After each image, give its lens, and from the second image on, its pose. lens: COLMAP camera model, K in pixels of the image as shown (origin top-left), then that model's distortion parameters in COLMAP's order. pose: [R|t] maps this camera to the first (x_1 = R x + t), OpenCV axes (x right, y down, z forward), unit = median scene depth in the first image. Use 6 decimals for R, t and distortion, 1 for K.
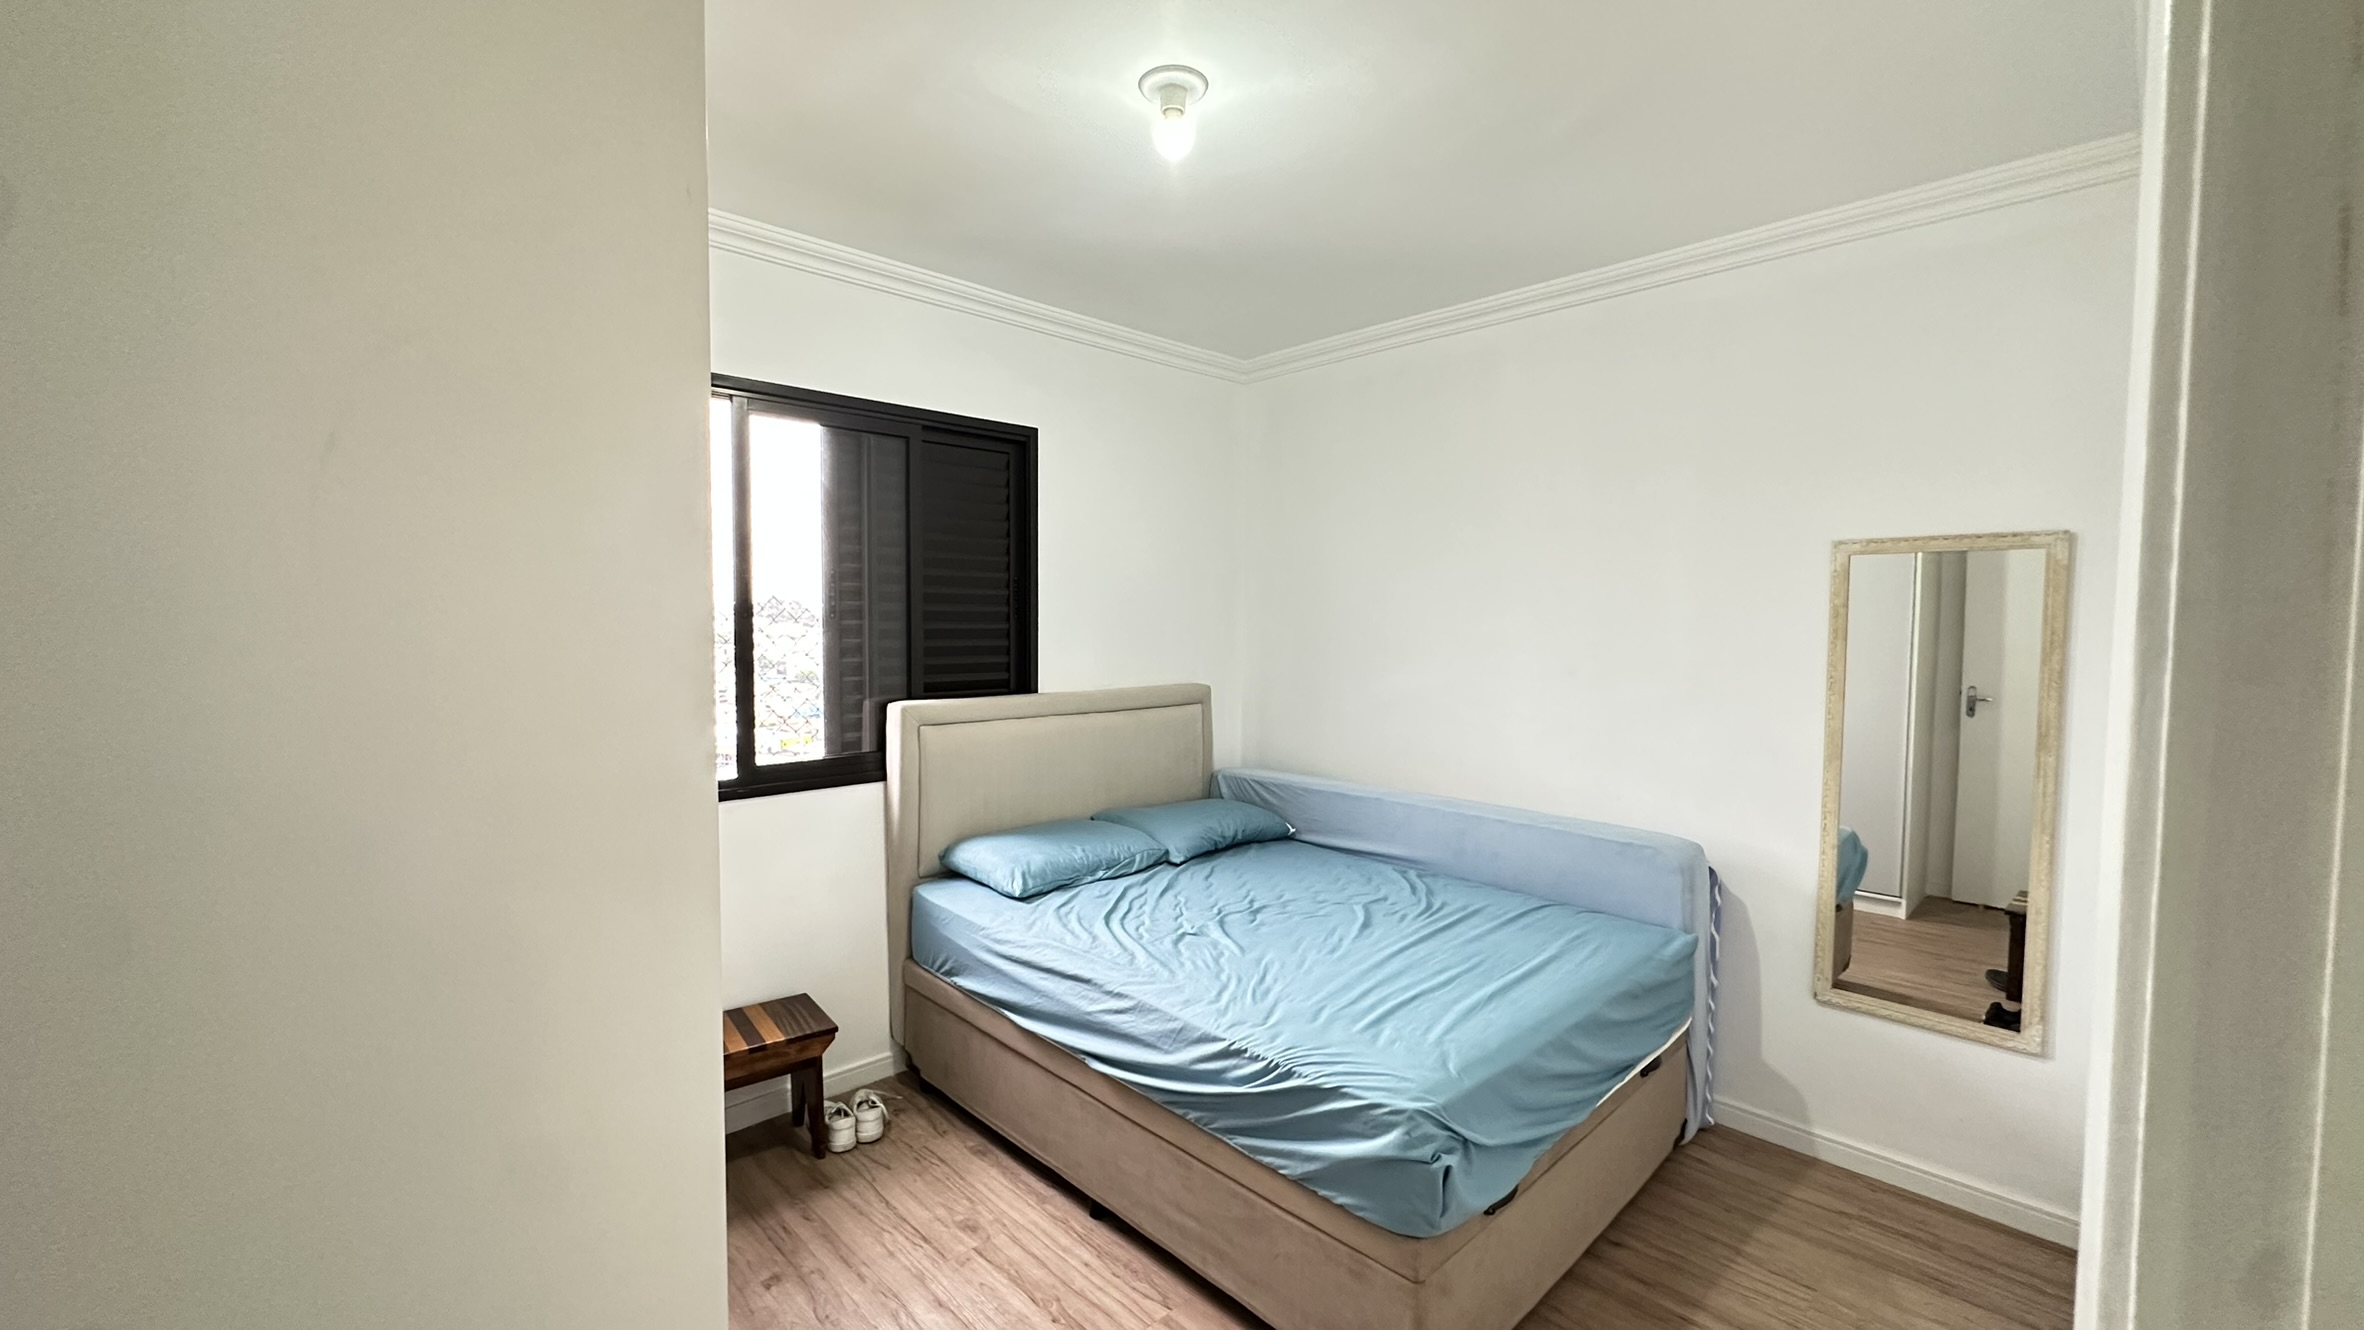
lens RADIAL K [[941.6, 0, 1184.1], [0, 941.6, 665.1], [0, 0, 1]] dist [-0.004047, -0.000099]
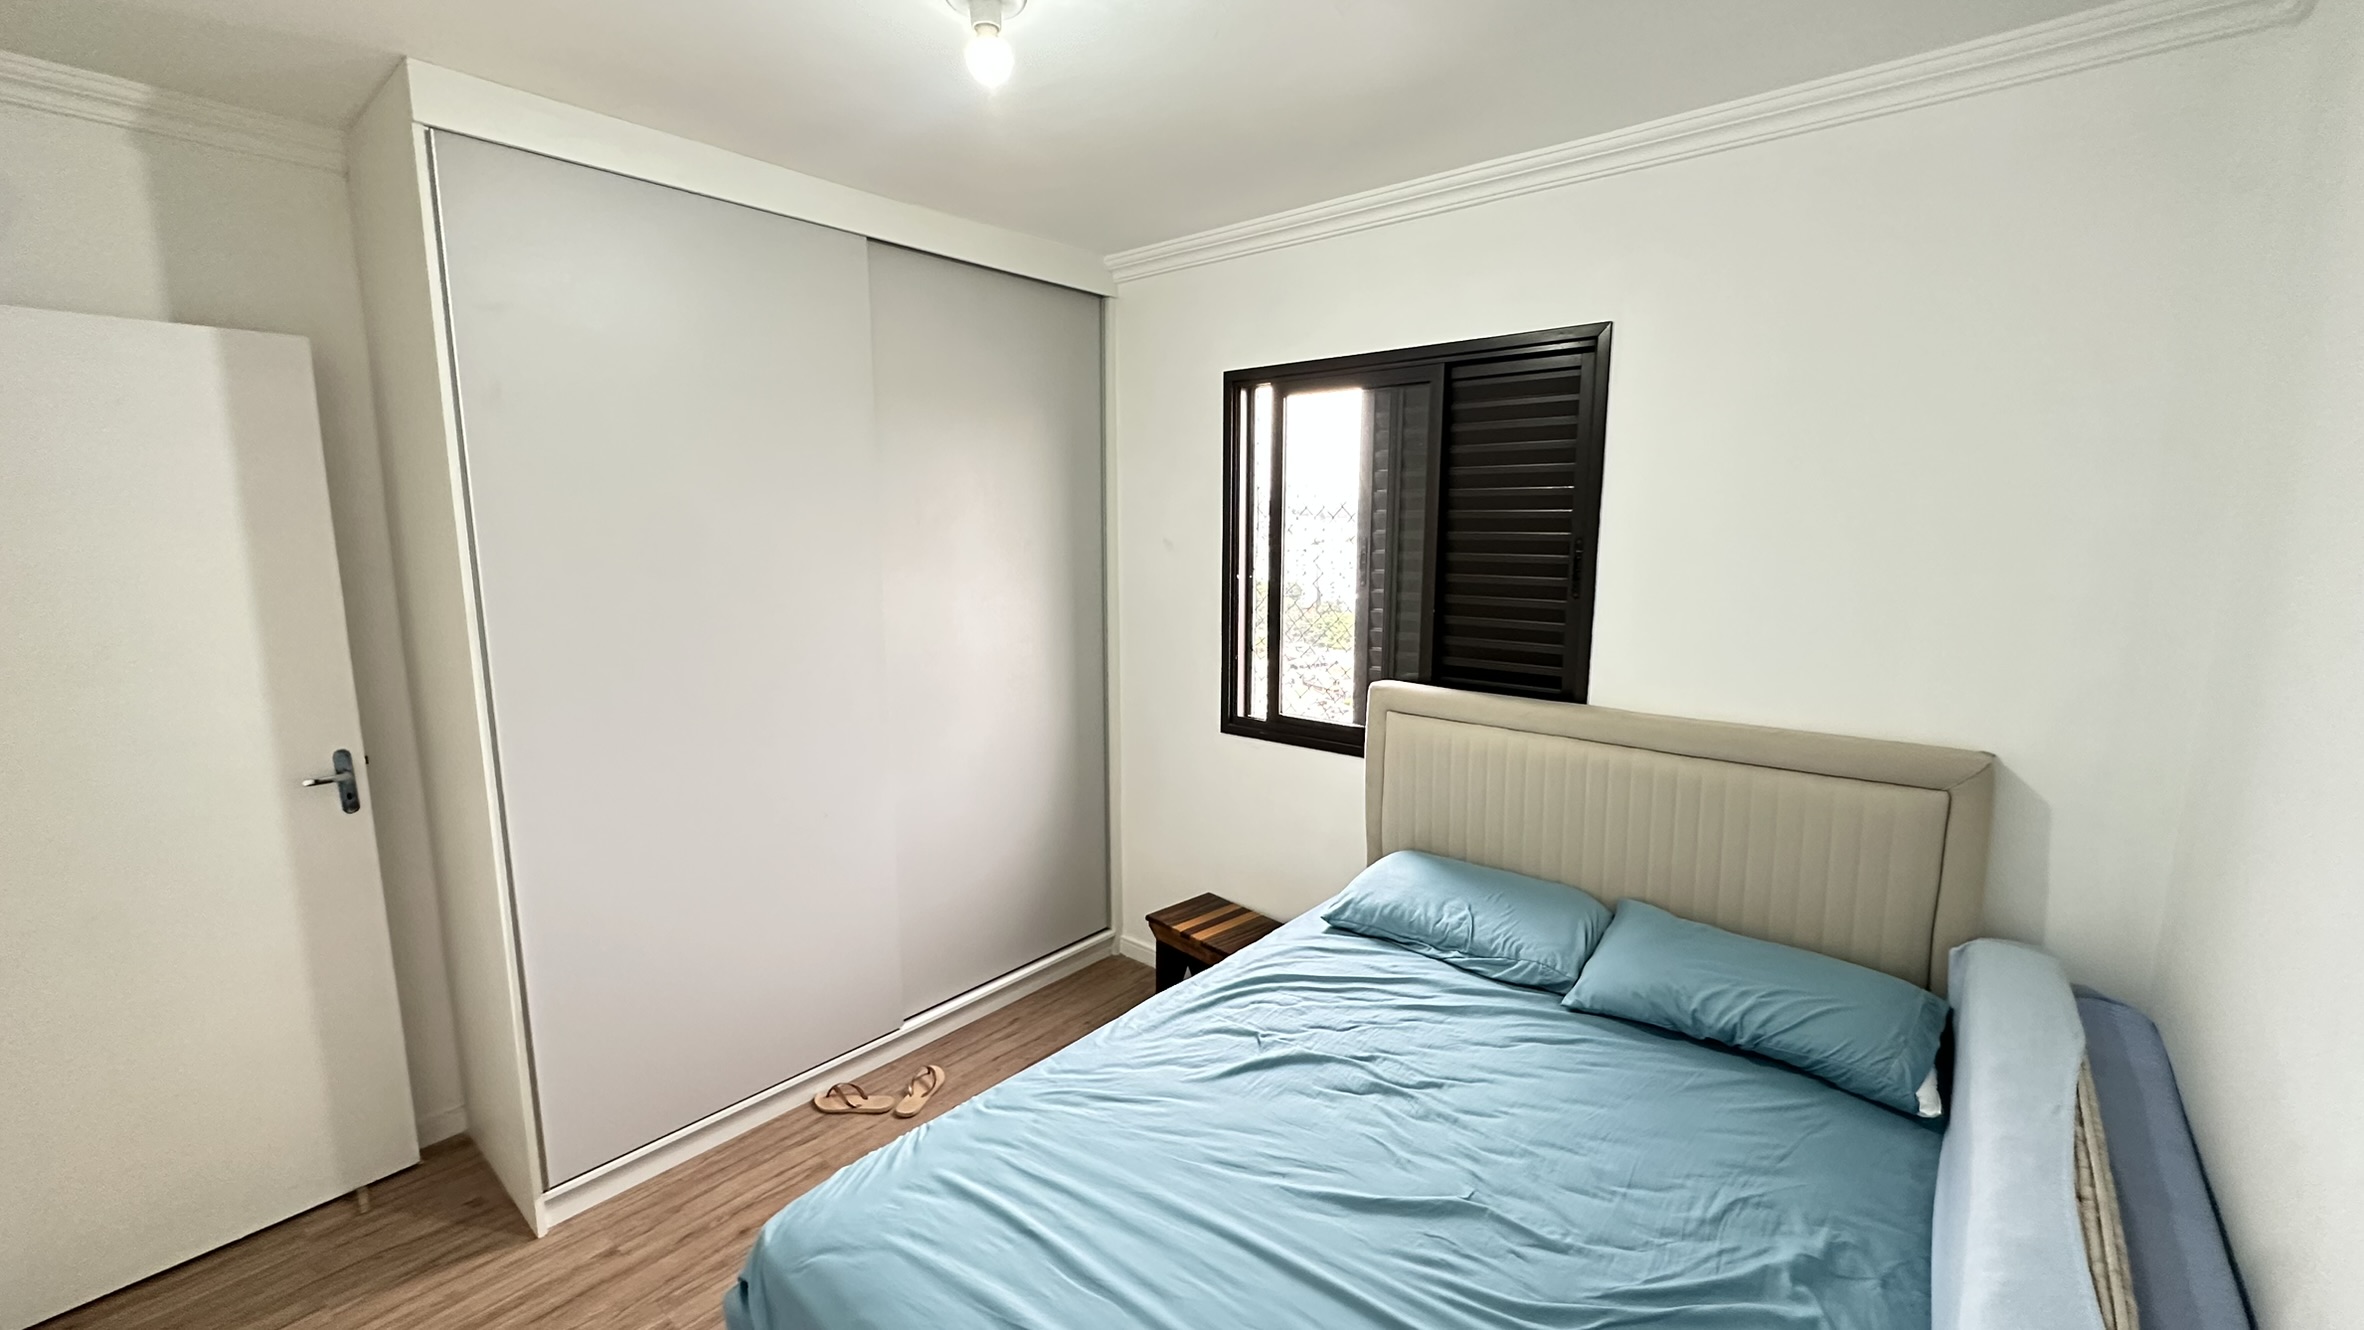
lens RADIAL K [[941.6, 0, 1184.1], [0, 941.6, 665.1], [0, 0, 1]] dist [-0.004047, -0.000099]
pose [[0.101318, 0.146190, -0.984054, 0.583165], [-0.046459, 0.988761, 0.142106, -0.098116], [0.993769, 0.031320, 0.106971, 0.704576]]
